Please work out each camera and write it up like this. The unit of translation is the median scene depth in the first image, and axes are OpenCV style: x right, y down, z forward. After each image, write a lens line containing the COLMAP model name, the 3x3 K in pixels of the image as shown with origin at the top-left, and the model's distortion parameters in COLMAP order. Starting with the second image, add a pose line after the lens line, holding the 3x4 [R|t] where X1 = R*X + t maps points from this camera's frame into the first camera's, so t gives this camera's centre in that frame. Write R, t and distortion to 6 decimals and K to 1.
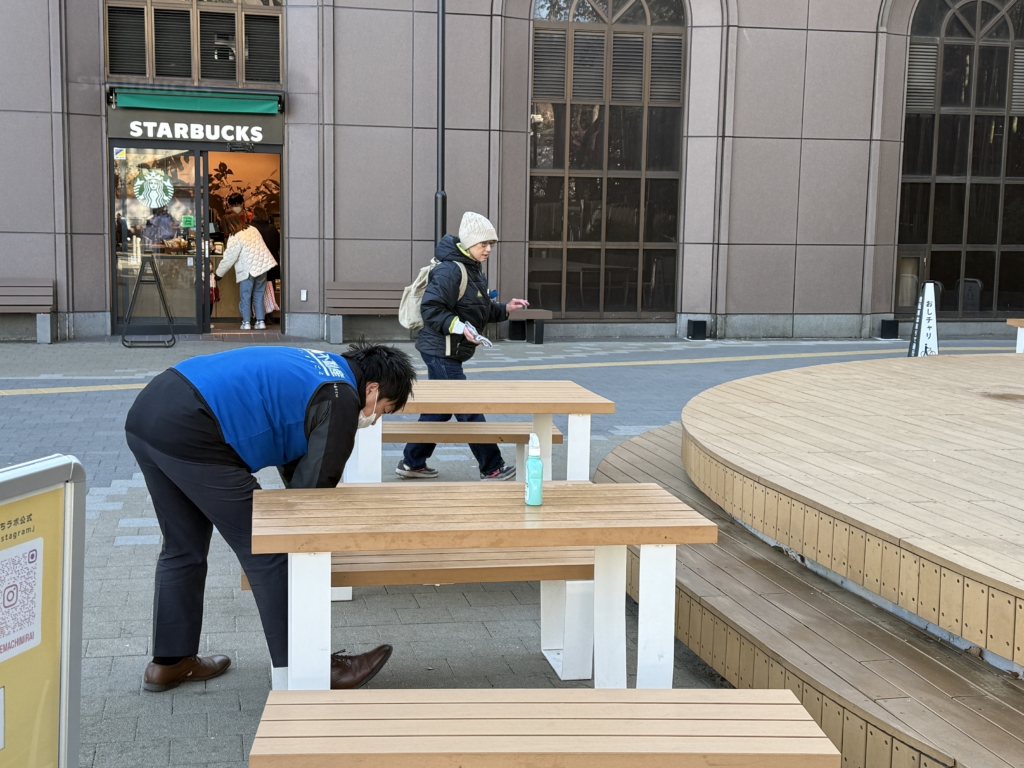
lens RADIAL K [[1406.1, 0, 519.6], [0, 1406.1, 389.8], [0, 0, 1]] dist [0.058134, 0.000000]
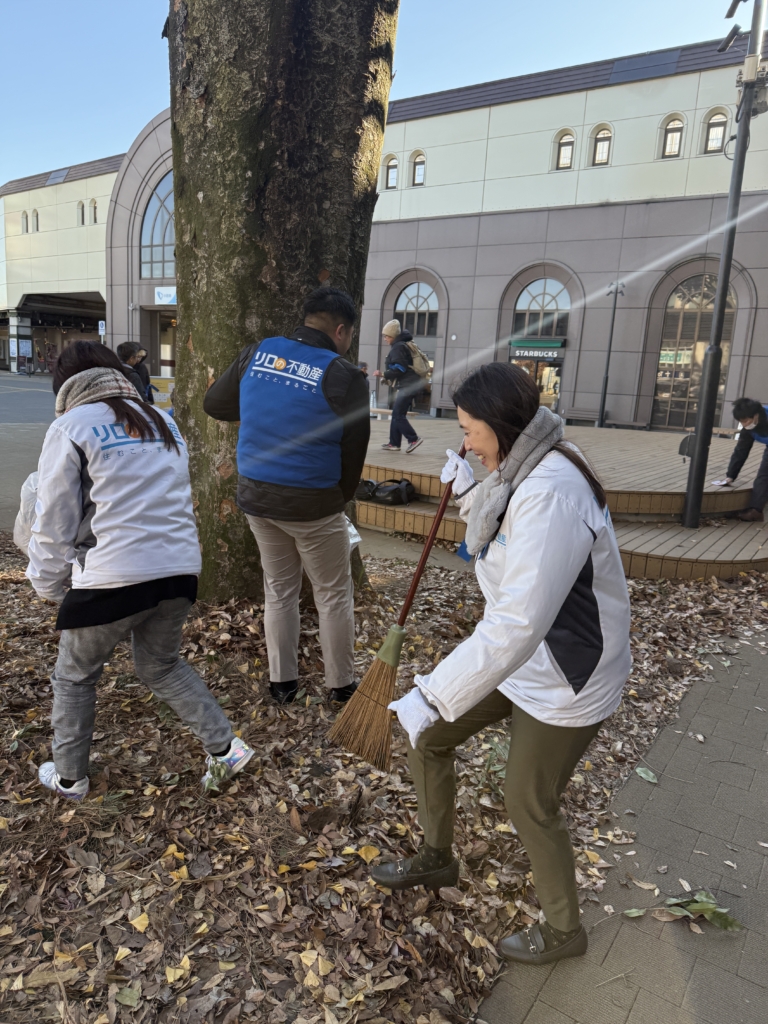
lens RADIAL K [[722.8, 0, 382.8], [0, 722.8, 505.0], [0, 0, 1]] dist [0.042690, -0.041252]
pose [[0.661761, 0.150614, -0.734430, 0.711659], [-0.134760, 0.987554, 0.081097, 0.048701], [0.737504, 0.045305, 0.673822, -0.238038]]
